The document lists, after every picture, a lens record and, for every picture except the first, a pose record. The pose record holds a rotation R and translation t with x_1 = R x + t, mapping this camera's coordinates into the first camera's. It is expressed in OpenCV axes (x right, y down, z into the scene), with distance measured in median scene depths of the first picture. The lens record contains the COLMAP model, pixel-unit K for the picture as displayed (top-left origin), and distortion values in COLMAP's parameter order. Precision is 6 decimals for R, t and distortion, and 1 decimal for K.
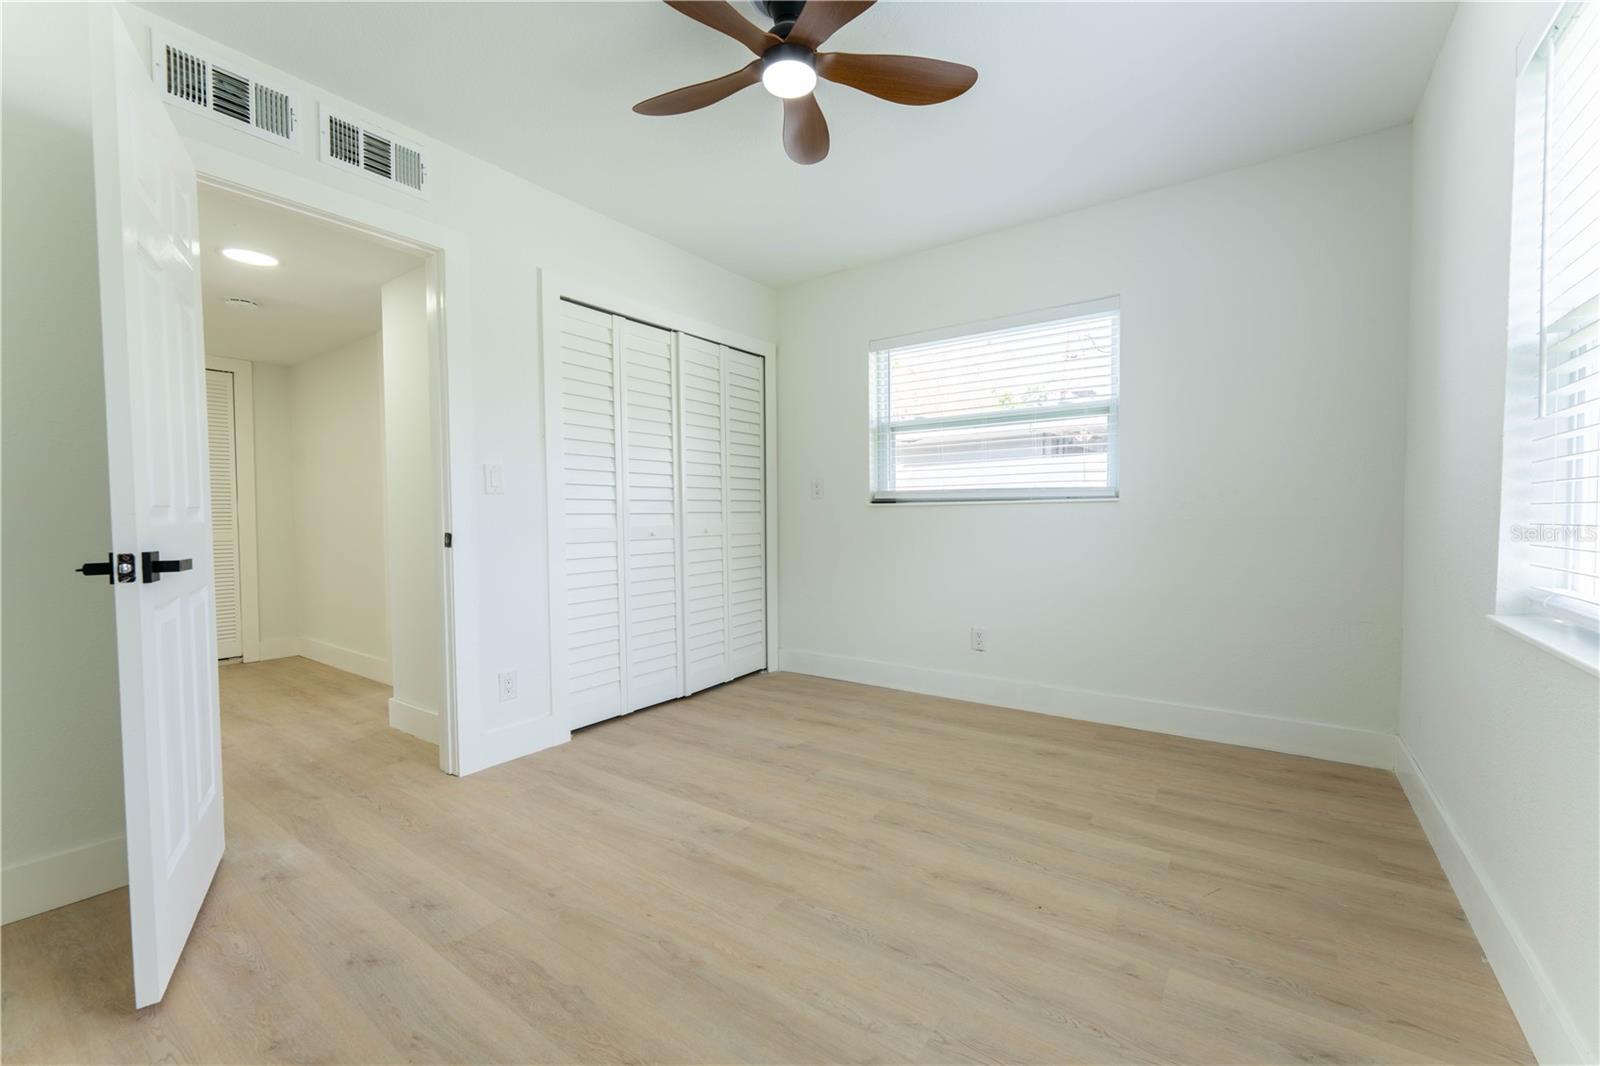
lens RADIAL K [[650.6, 0, 801.4], [0, 650.6, 532.3], [0, 0, 1]] dist [-0.000145, -0.001539]
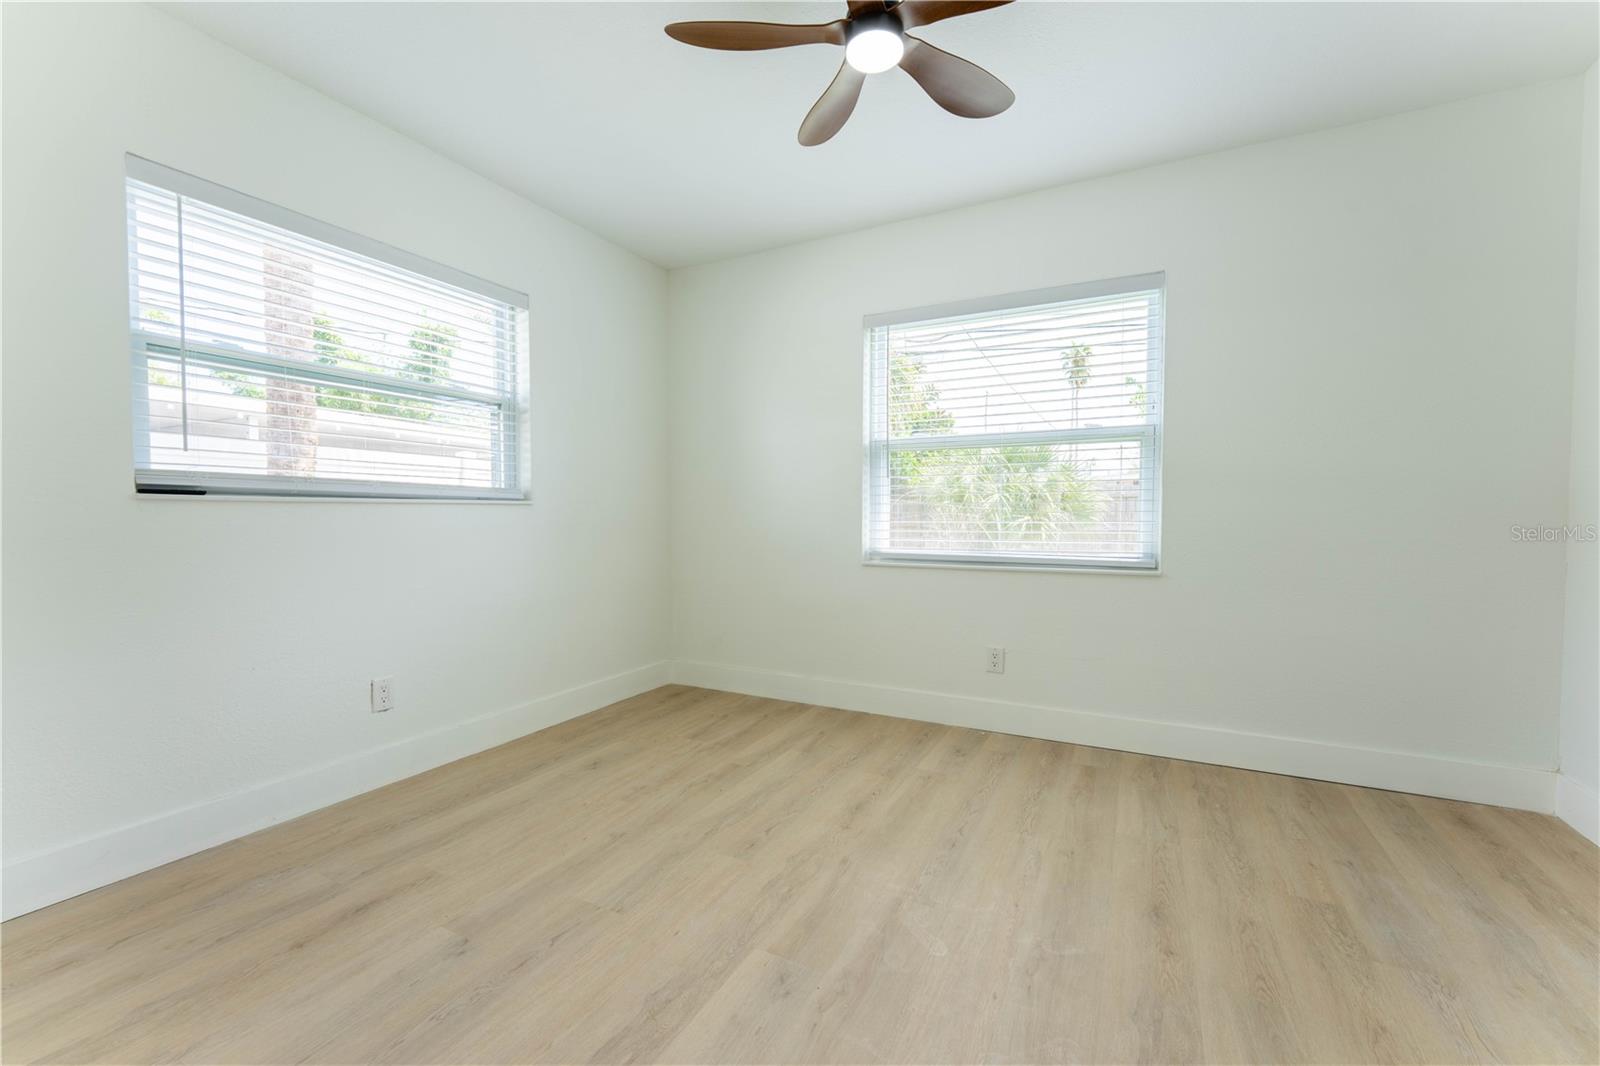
lens RADIAL K [[650.6, 0, 807.2], [0, 650.6, 529.4], [0, 0, 1]] dist [-0.000145, -0.001539]
pose [[-0.143629, -0.012902, 0.989547, -0.743556], [0.030296, 0.999389, 0.017428, -0.019131], [-0.989168, 0.032483, -0.143150, 0.983389]]
